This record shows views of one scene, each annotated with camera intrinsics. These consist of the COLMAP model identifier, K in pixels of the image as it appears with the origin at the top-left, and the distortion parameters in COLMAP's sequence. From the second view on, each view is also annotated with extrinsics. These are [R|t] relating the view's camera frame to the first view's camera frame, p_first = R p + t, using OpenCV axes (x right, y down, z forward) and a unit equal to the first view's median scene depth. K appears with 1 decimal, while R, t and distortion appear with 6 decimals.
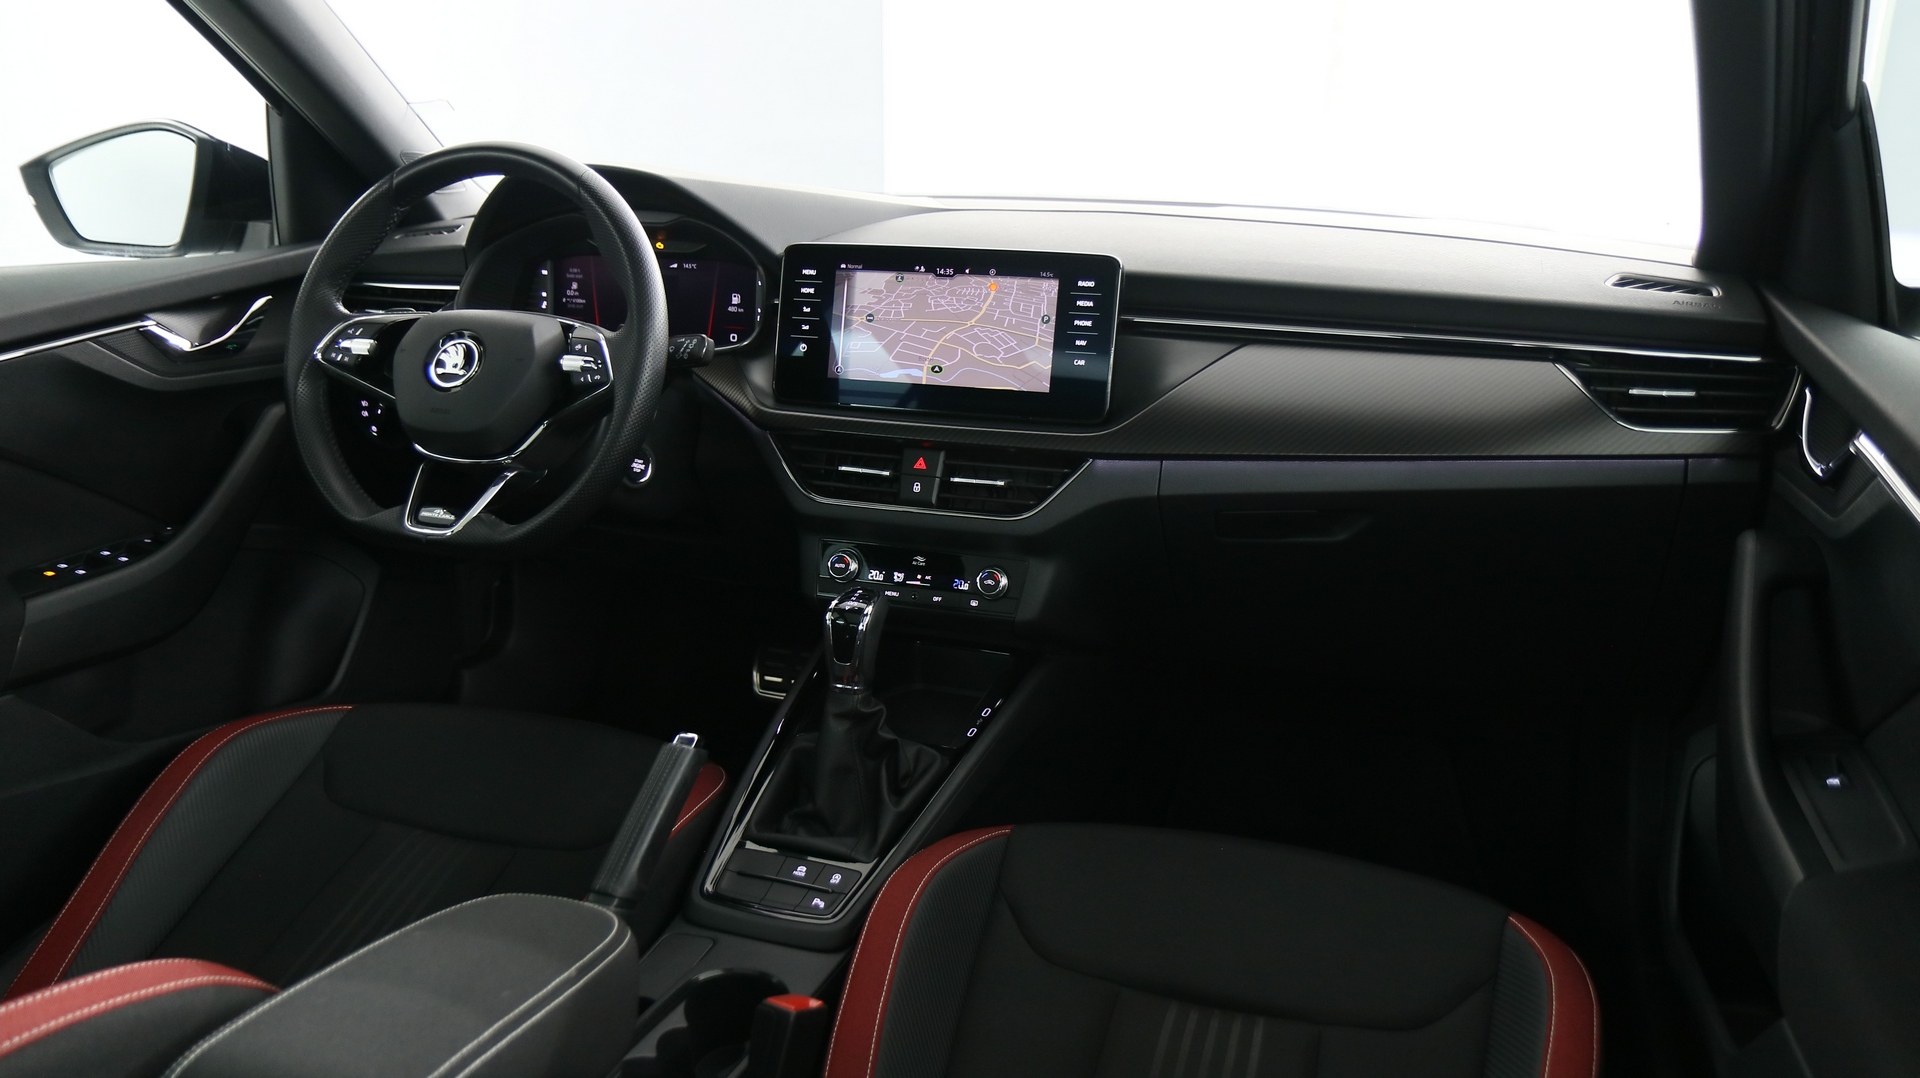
lens RADIAL K [[1452.0, 0, 965.1], [0, 1452.0, 551.9], [0, 0, 1]] dist [-0.040033, 0.028626]
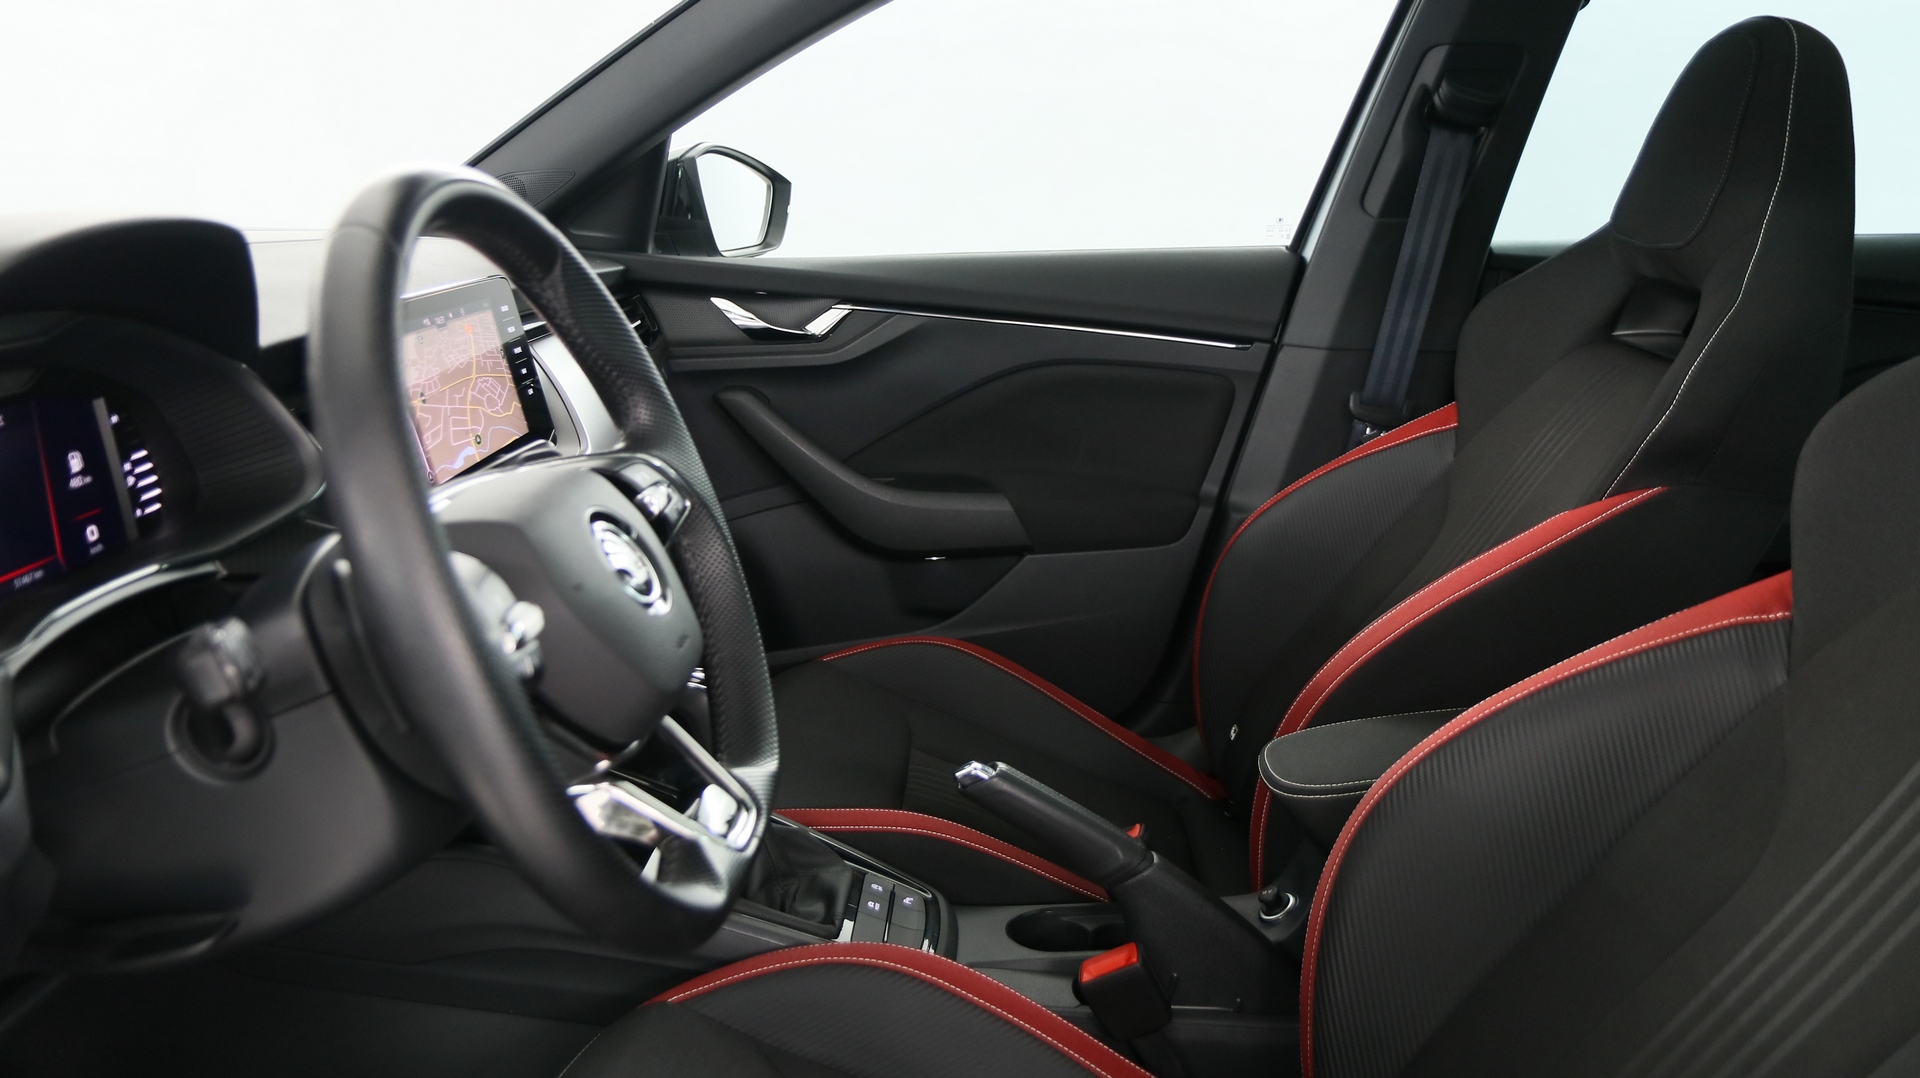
lens RADIAL K [[1452.0, 0, 965.1], [0, 1452.0, 551.9], [0, 0, 1]] dist [-0.040033, 0.028626]
pose [[-0.293535, -0.267067, 0.917885, -0.847372], [0.257578, 0.902574, 0.344984, -0.276557], [-0.920593, 0.337692, -0.196147, 0.933634]]
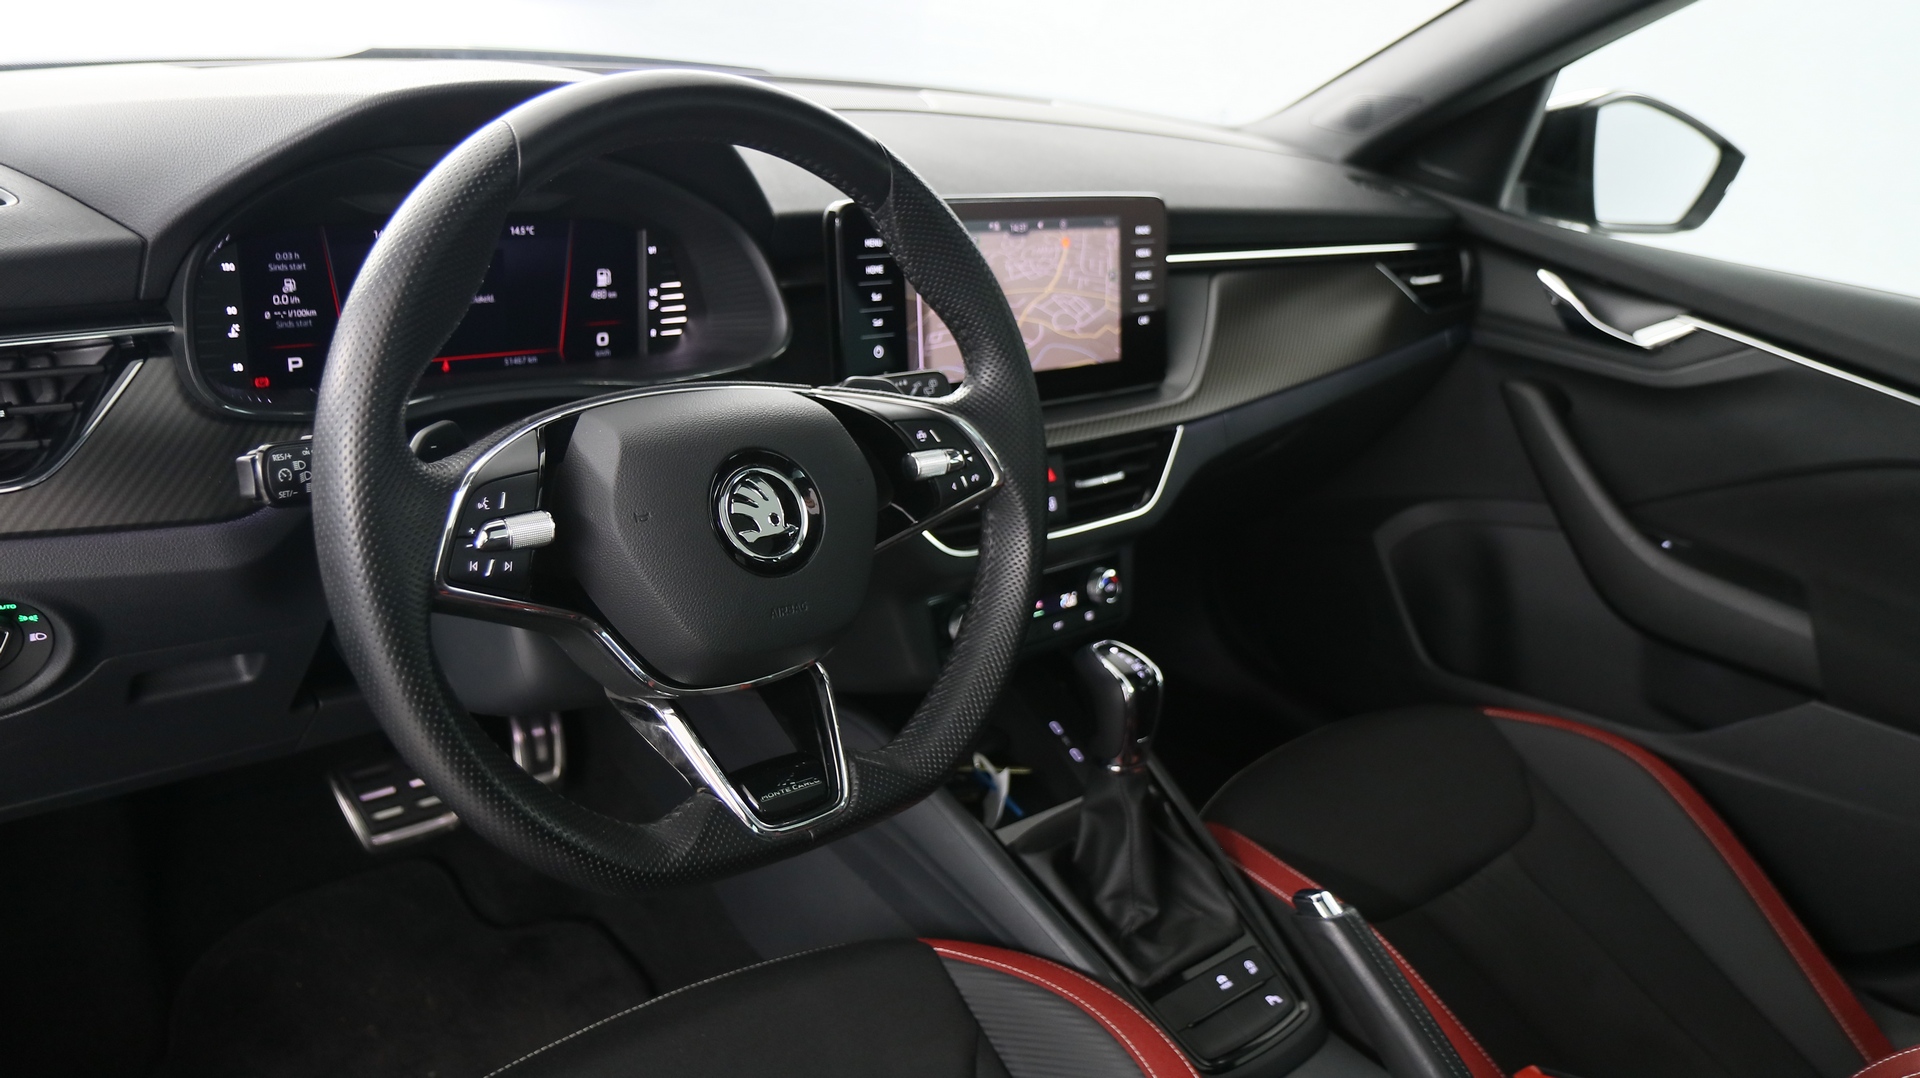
lens RADIAL K [[1452.0, 0, 965.1], [0, 1452.0, 551.9], [0, 0, 1]] dist [-0.040033, 0.028626]
pose [[0.485308, -0.292043, 0.824128, -0.721913], [0.127437, 0.956129, 0.263776, -0.235884], [-0.865006, -0.022988, 0.501234, 0.629574]]
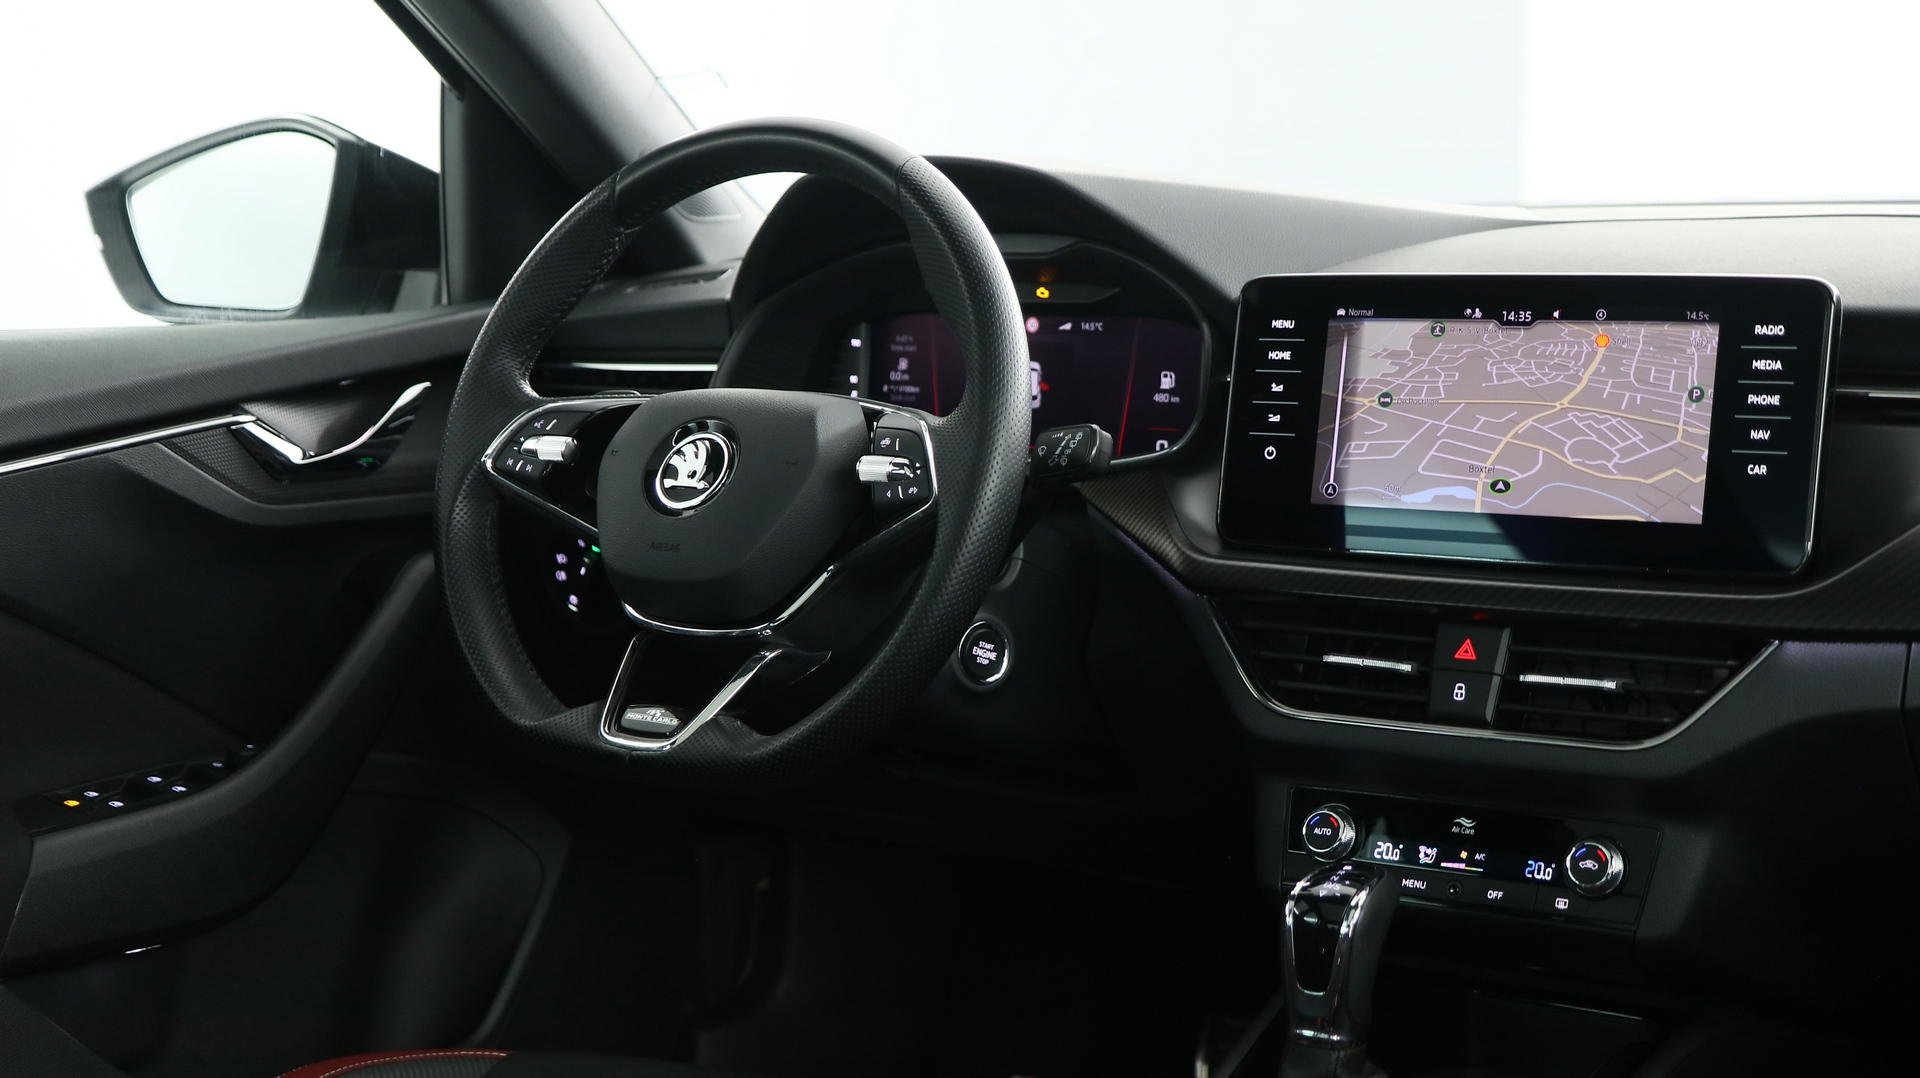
lens RADIAL K [[2759.7, 0, 960.0], [0, 2759.7, 539.0], [0, 0, 1]] dist [-0.004037, -0.041336]
pose [[0.964870, 0.002509, -0.262716, 0.059951], [-0.041261, 0.988993, -0.142091, 0.055992], [0.259468, 0.147939, 0.954354, -0.077422]]
